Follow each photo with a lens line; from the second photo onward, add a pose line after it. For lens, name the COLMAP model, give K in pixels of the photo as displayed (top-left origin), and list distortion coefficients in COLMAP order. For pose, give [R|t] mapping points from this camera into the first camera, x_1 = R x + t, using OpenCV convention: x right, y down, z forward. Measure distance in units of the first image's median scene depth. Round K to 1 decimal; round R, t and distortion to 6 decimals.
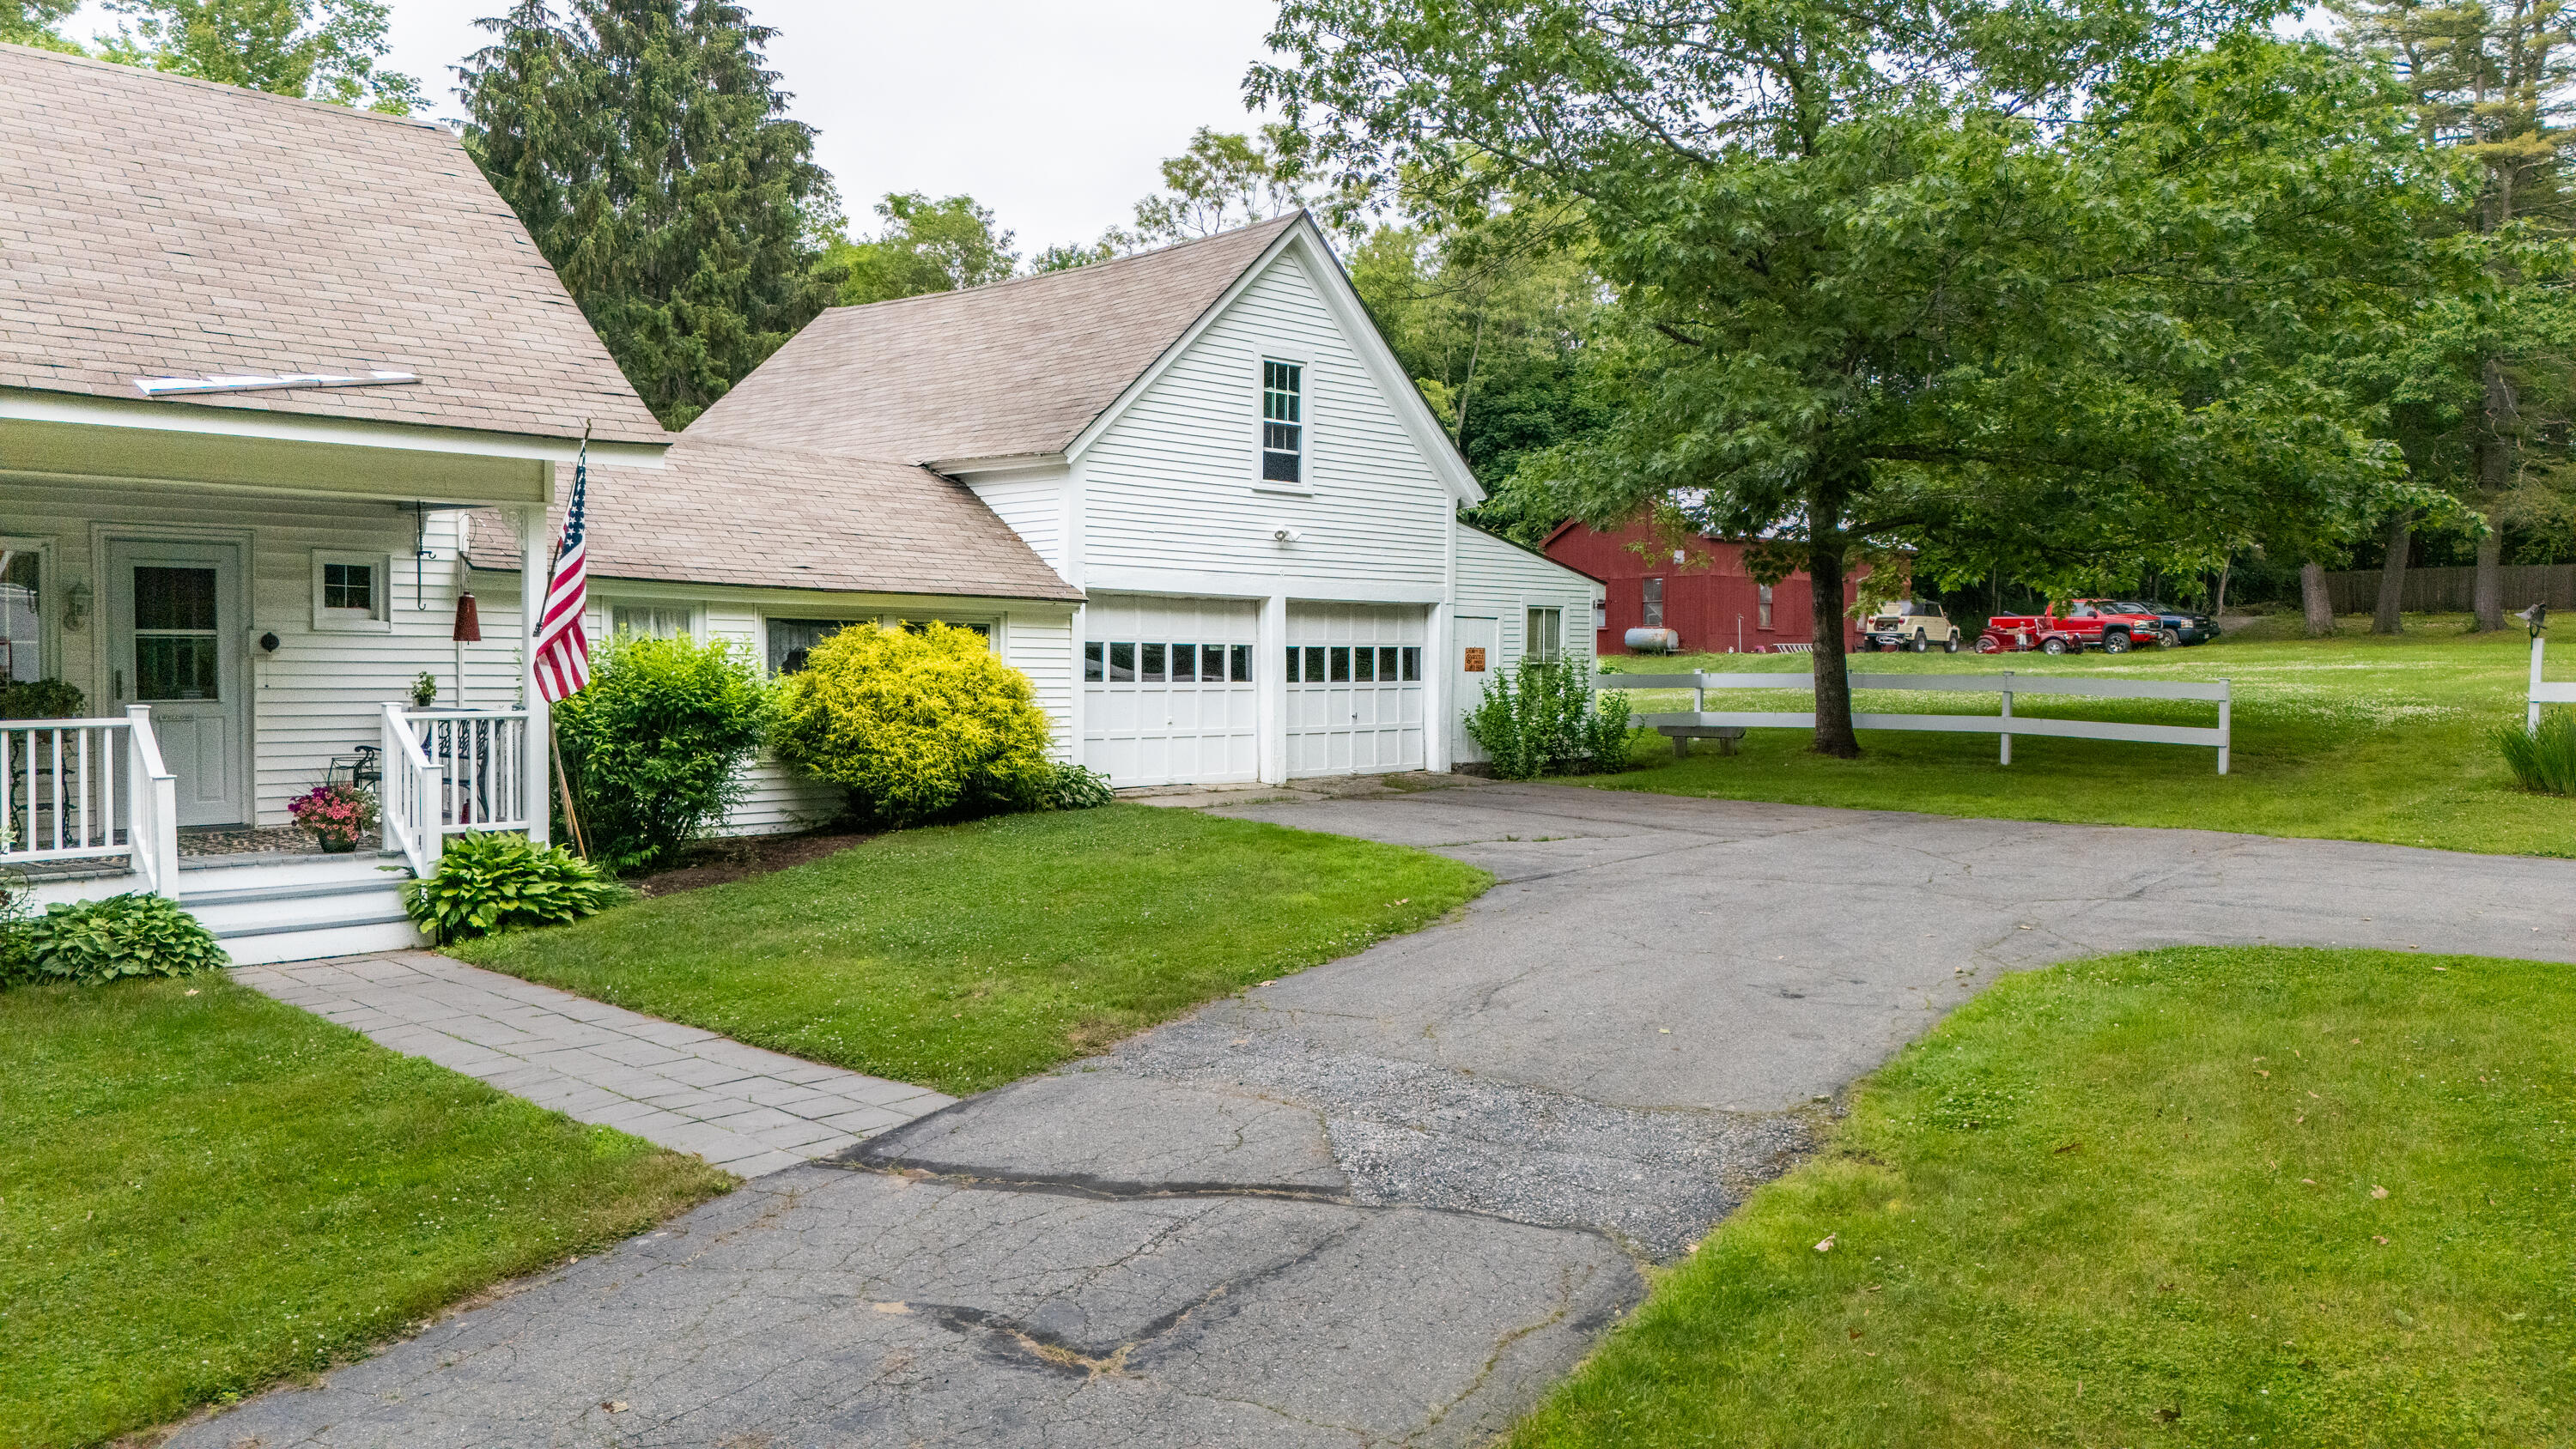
lens RADIAL K [[1871.6, 0, 1324.7], [0, 1871.6, 740.8], [0, 0, 1]] dist [0.046907, -0.001761]
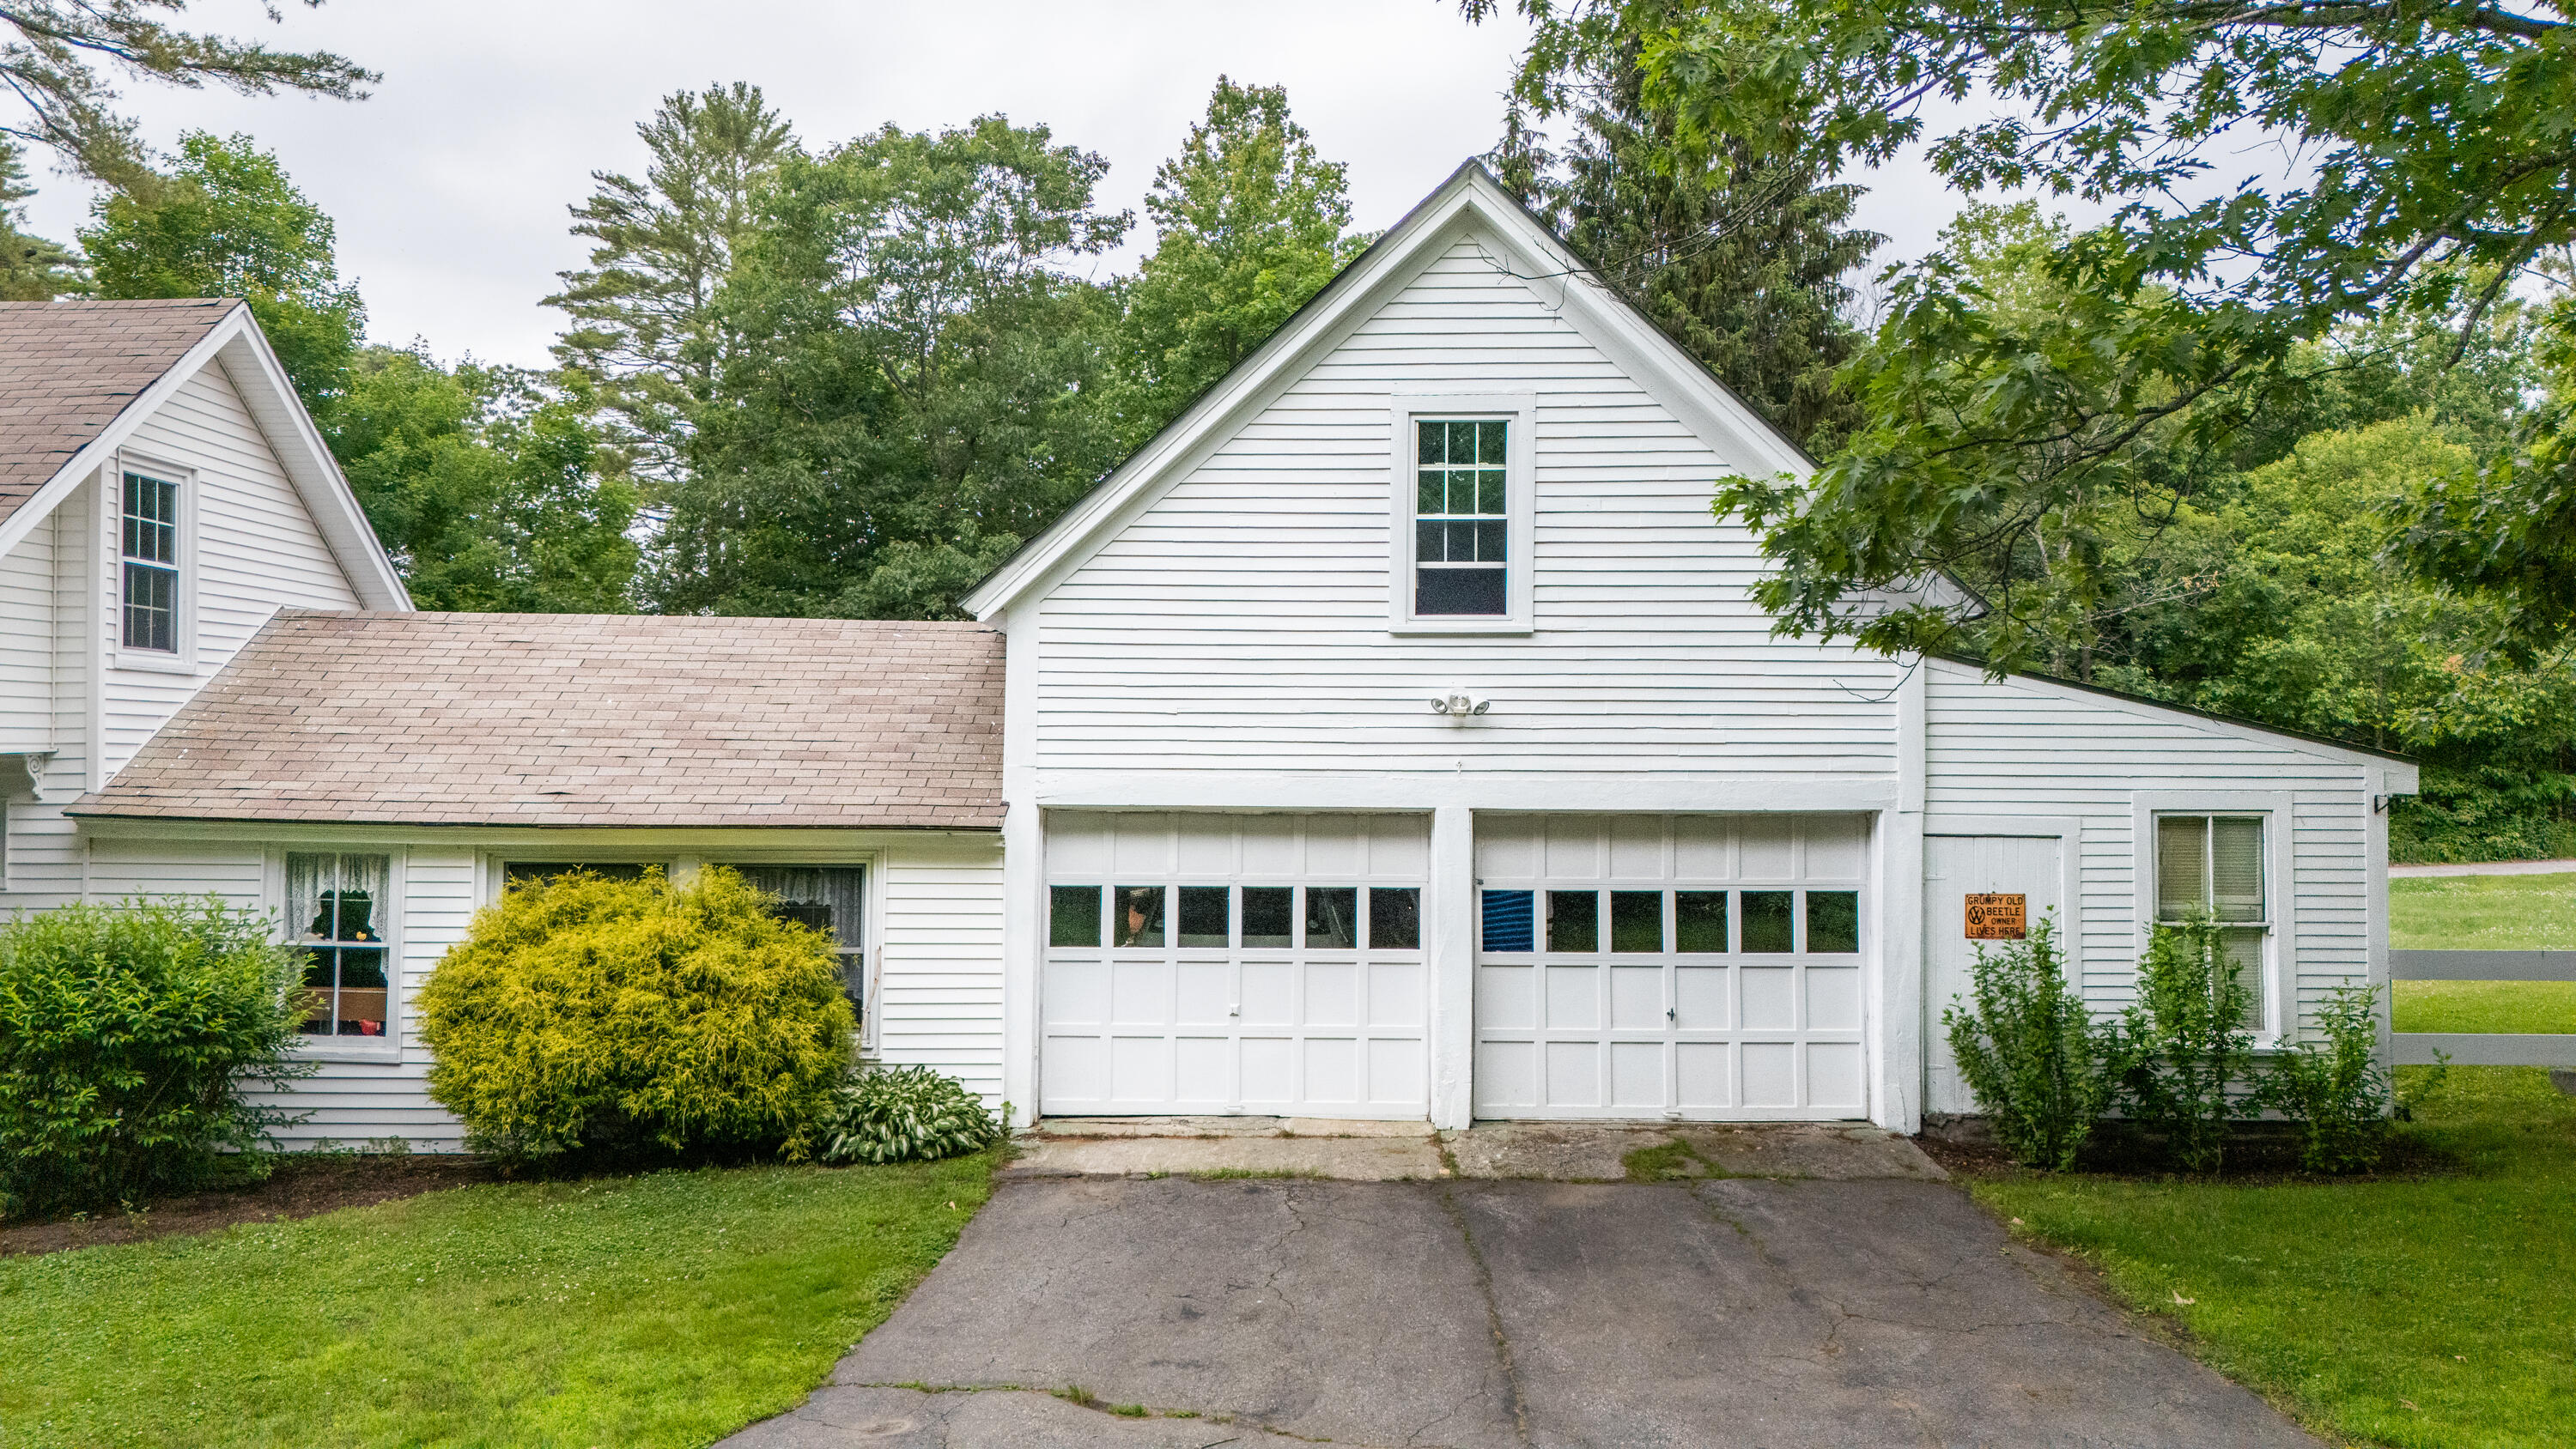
lens RADIAL K [[1880.4, 0, 1290.8], [0, 1880.4, 714.0], [0, 0, 1]] dist [0.077227, -0.069324]
pose [[0.684891, -0.017598, -0.728433, 0.378358], [-0.031810, 0.998033, -0.054019, -0.073607], [0.727951, 0.060168, 0.682984, 0.556692]]
